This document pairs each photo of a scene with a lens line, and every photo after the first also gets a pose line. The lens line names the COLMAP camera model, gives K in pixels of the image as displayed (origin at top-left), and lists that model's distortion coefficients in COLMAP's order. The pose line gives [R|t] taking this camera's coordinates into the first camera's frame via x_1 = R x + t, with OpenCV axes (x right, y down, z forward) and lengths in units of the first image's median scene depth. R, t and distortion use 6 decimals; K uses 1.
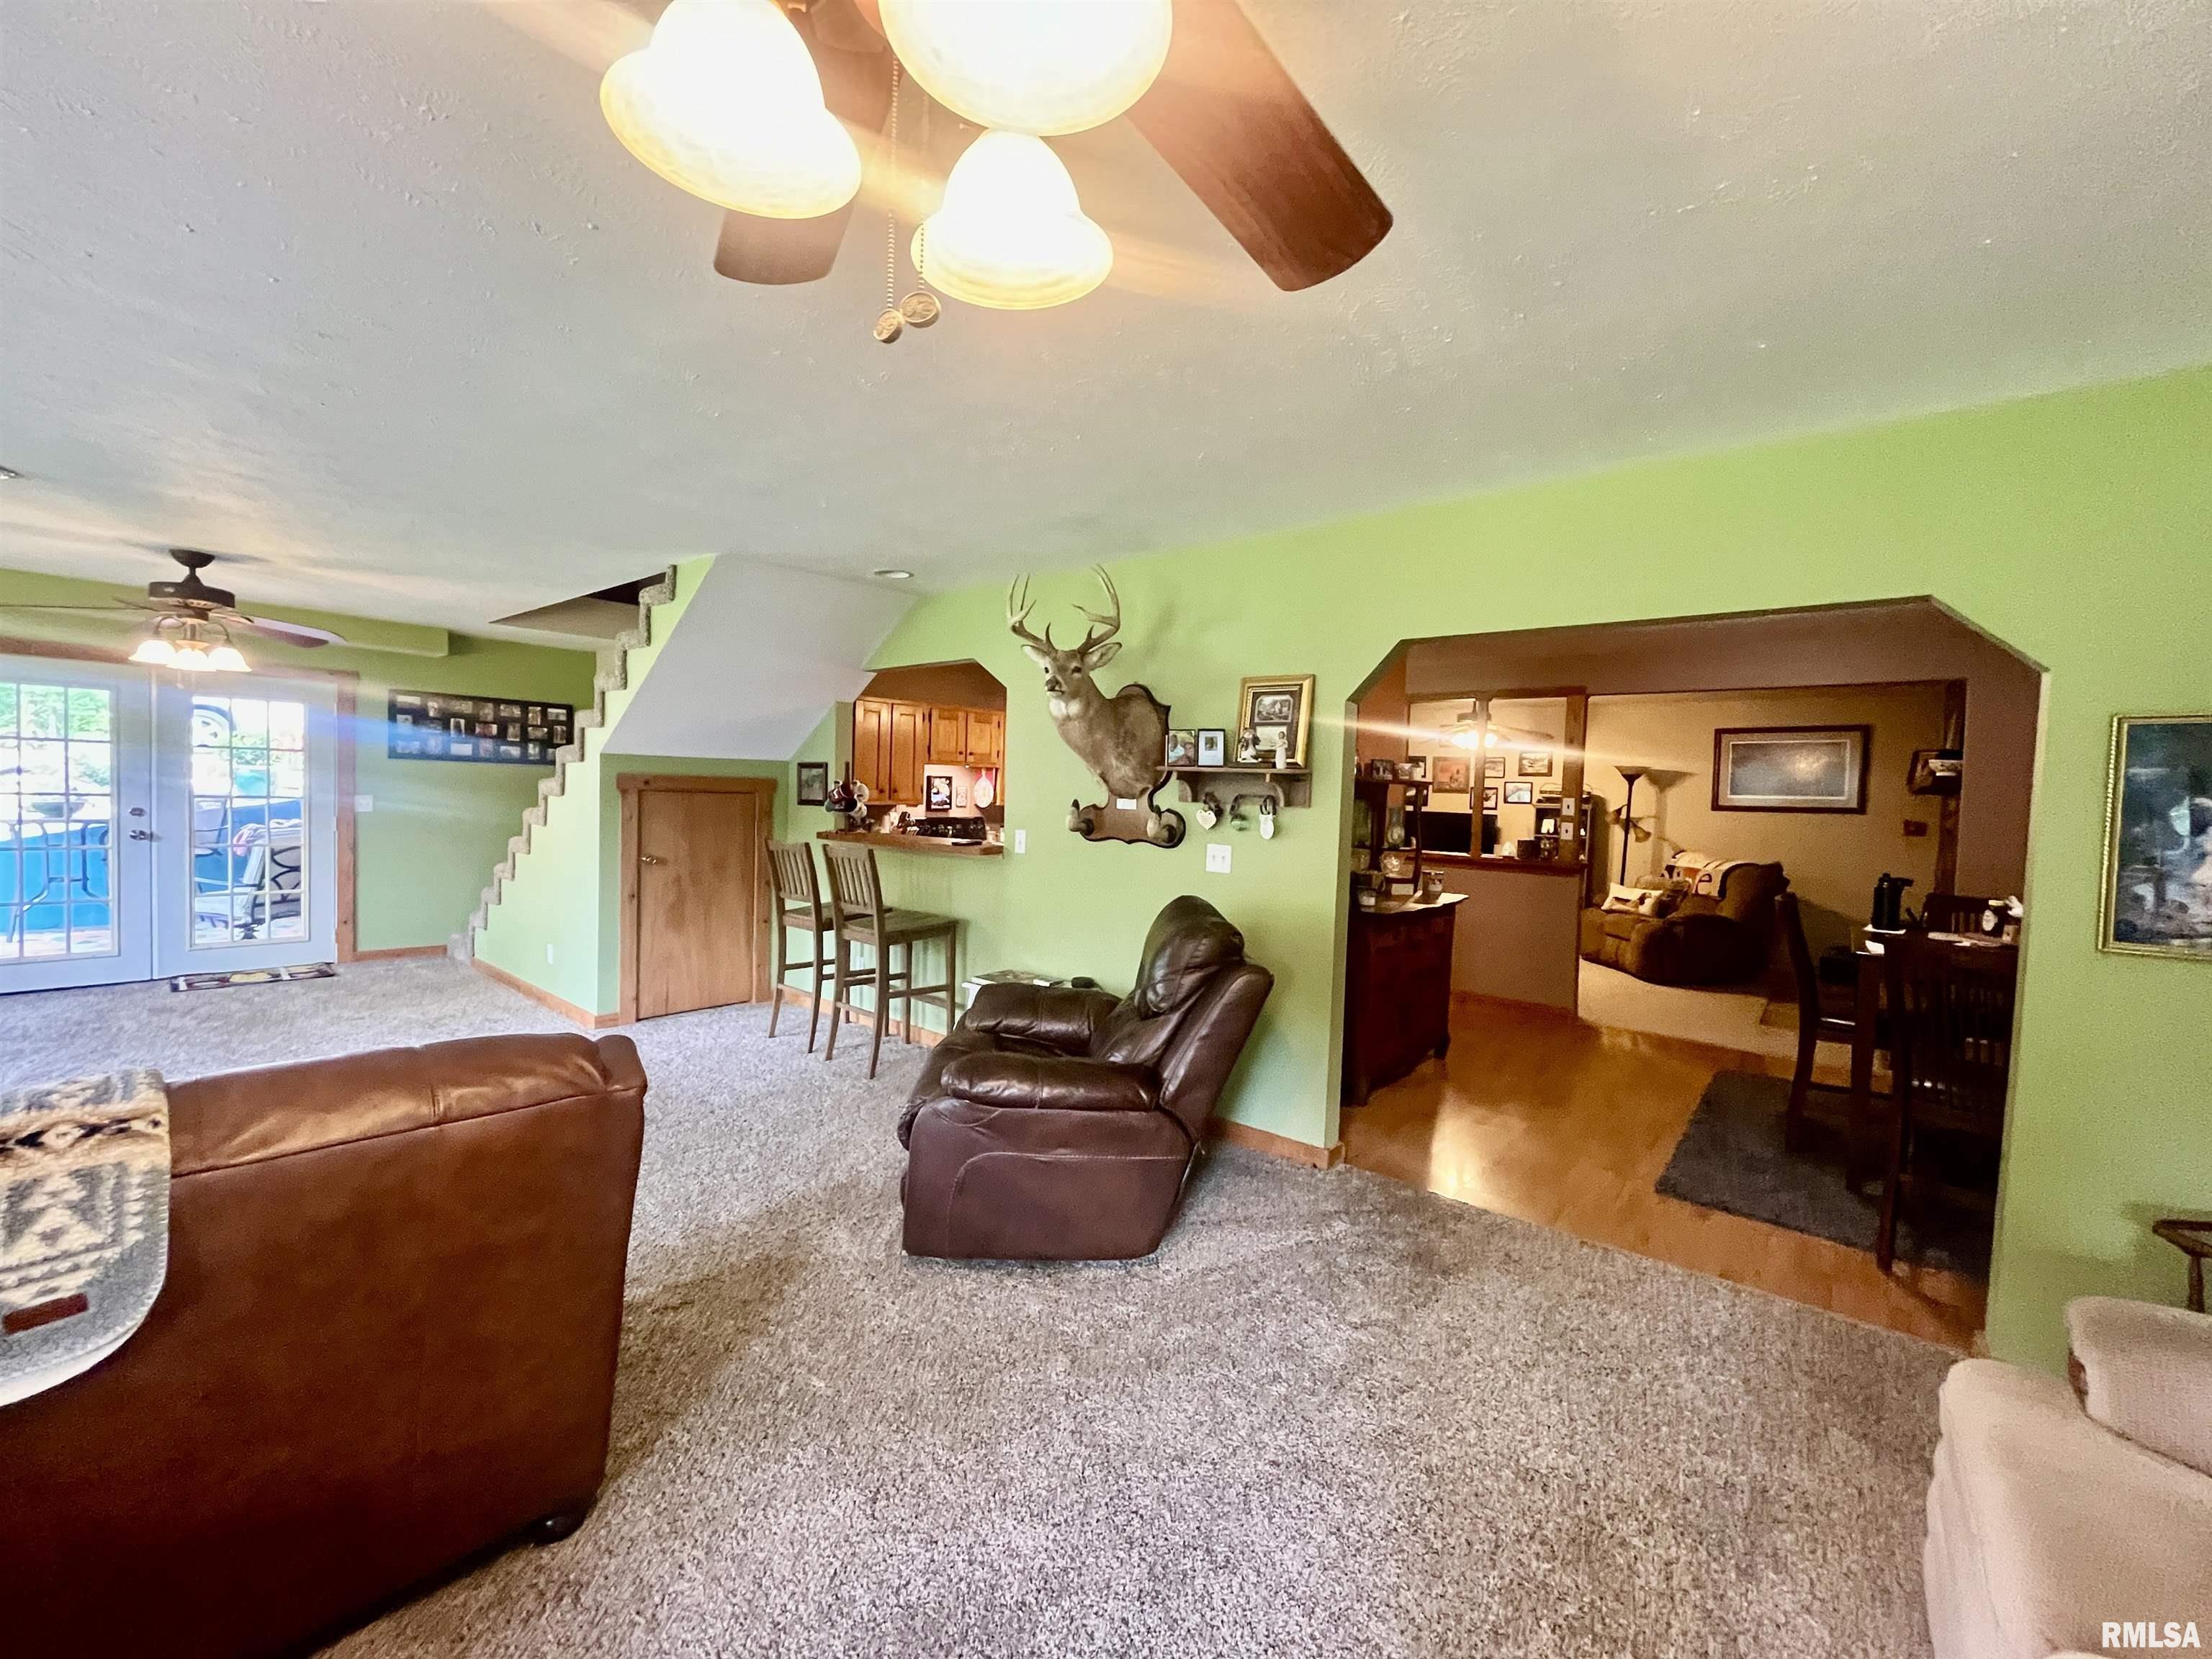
lens RADIAL K [[893.0, 0, 1097.4], [0, 893.0, 829.8], [0, 0, 1]] dist [-0.002879, -0.000418]
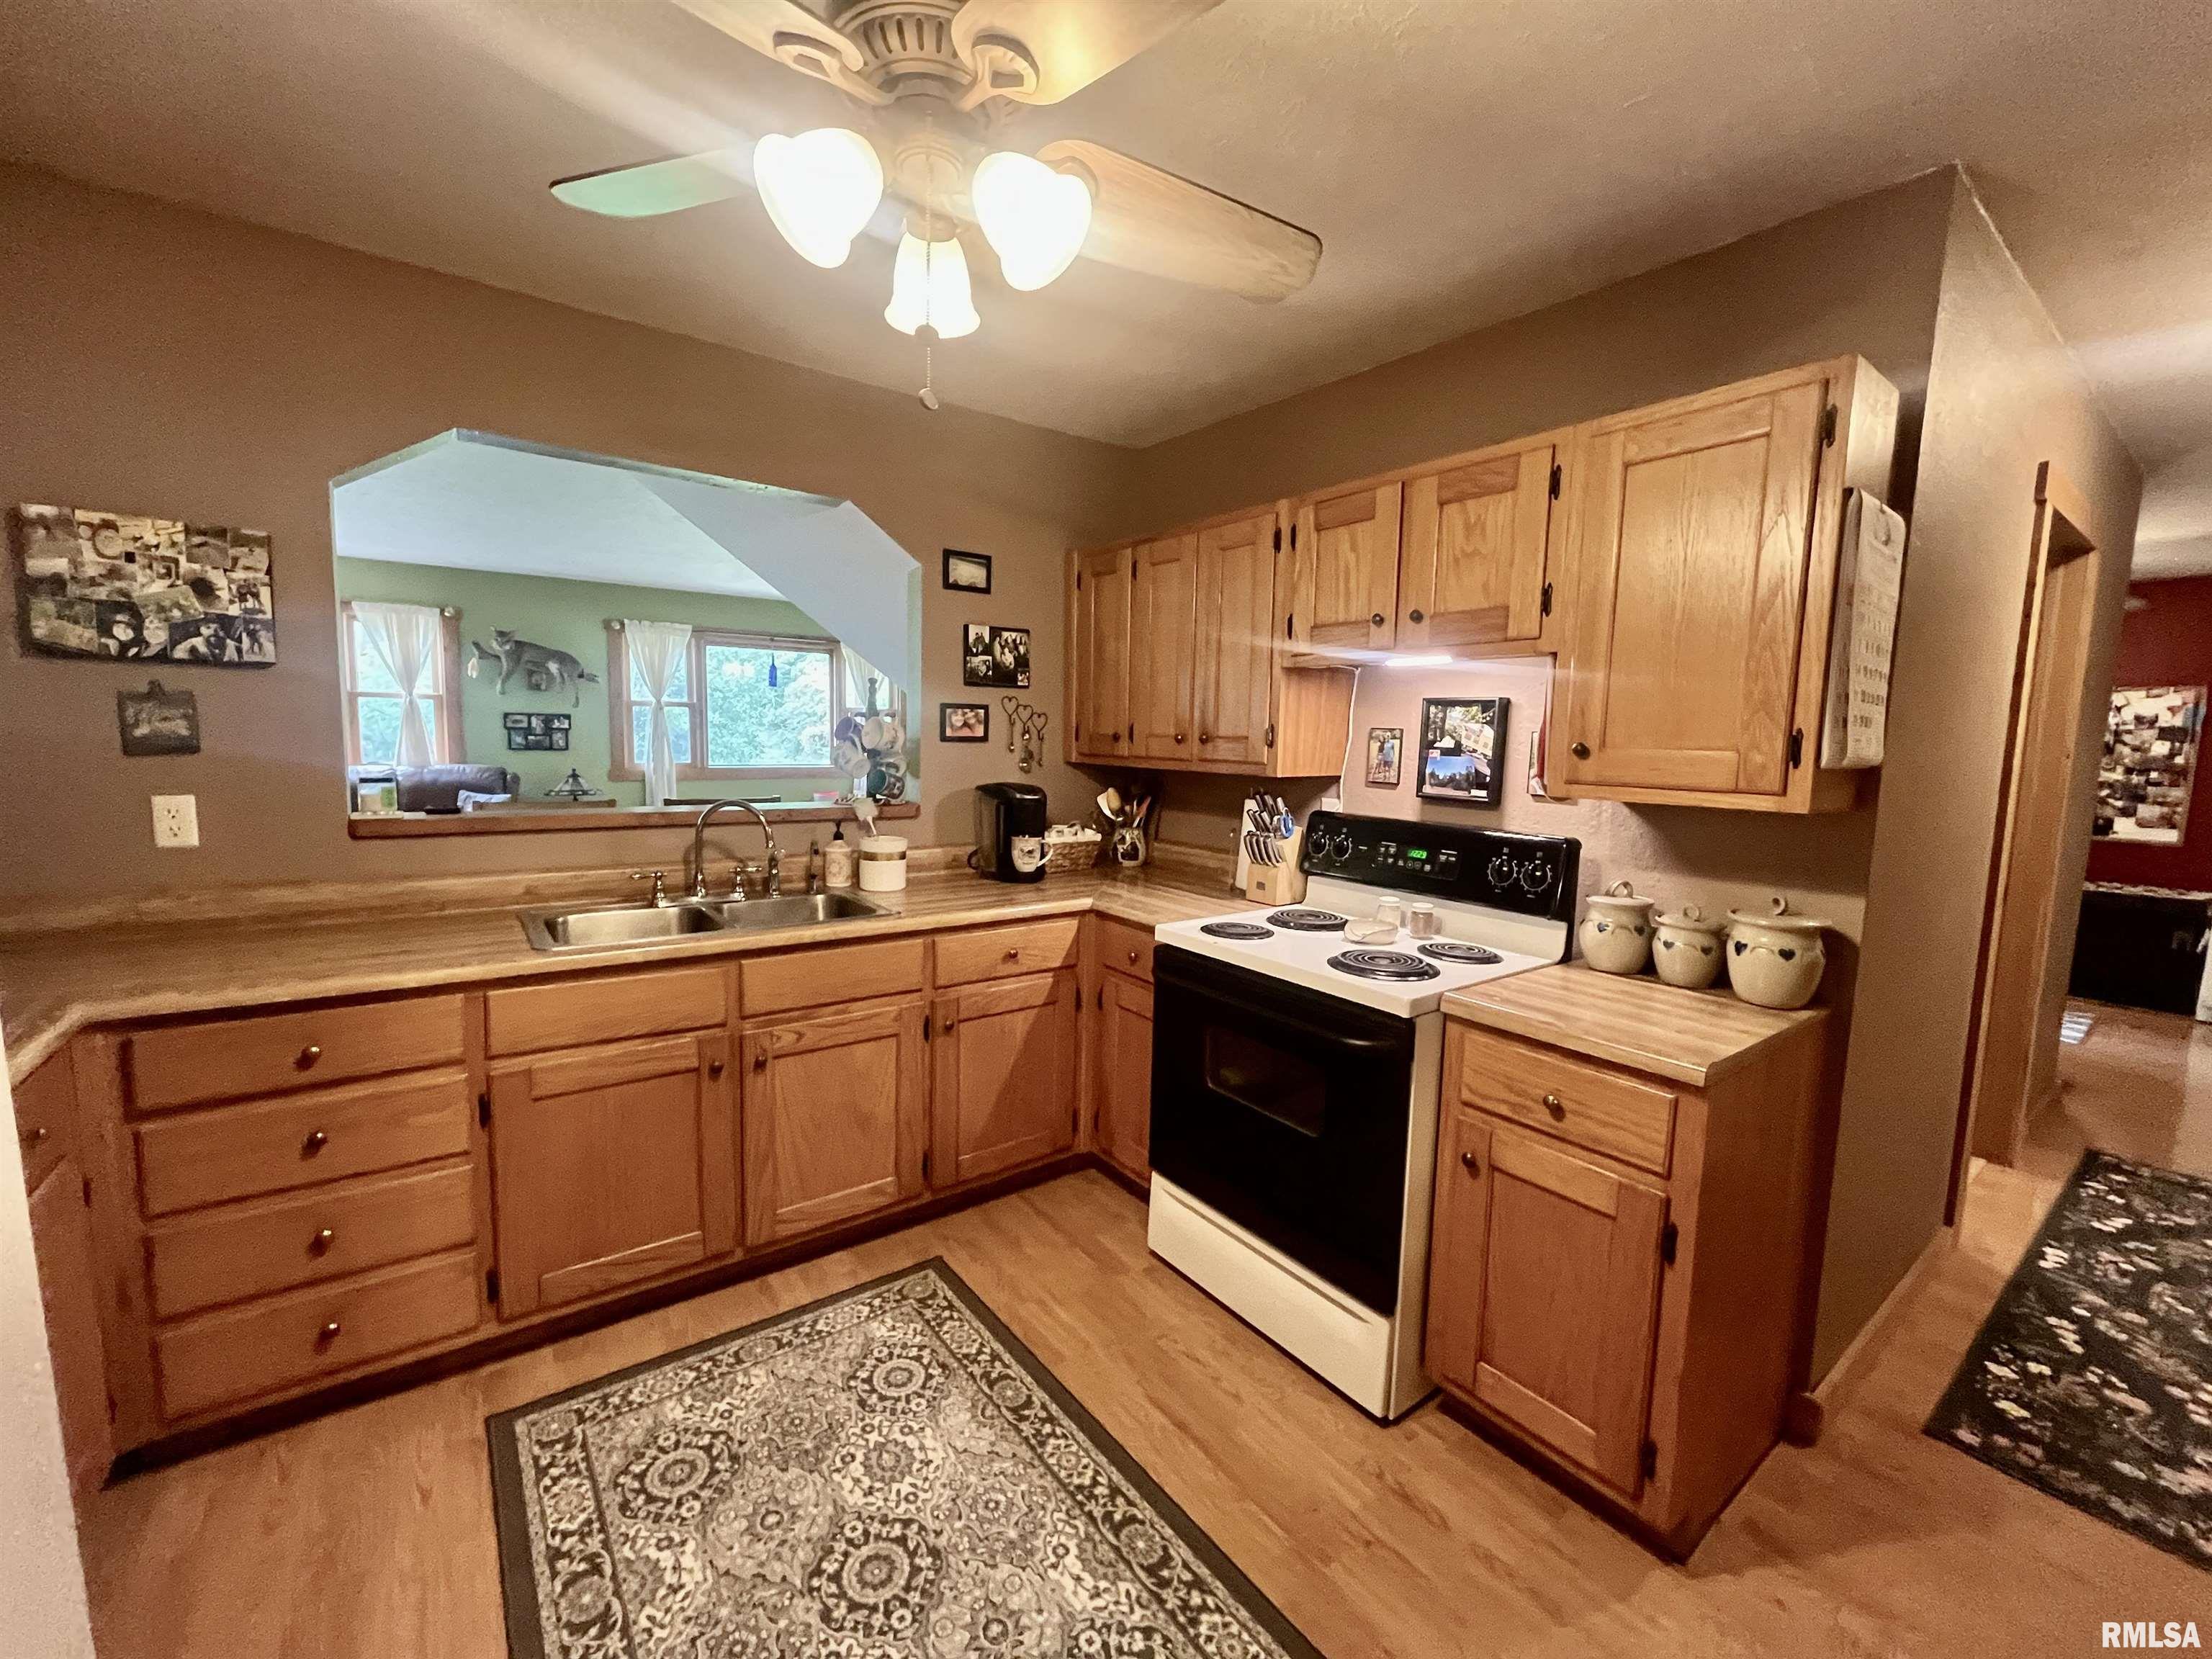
lens RADIAL K [[893.0, 0, 1097.4], [0, 893.0, 829.8], [0, 0, 1]] dist [-0.002879, -0.000418]
pose [[-0.227558, 0.069532, -0.971279, 0.252284], [-0.074115, 0.993317, 0.088474, -0.041432], [0.970940, 0.092119, -0.220884, 1.309329]]
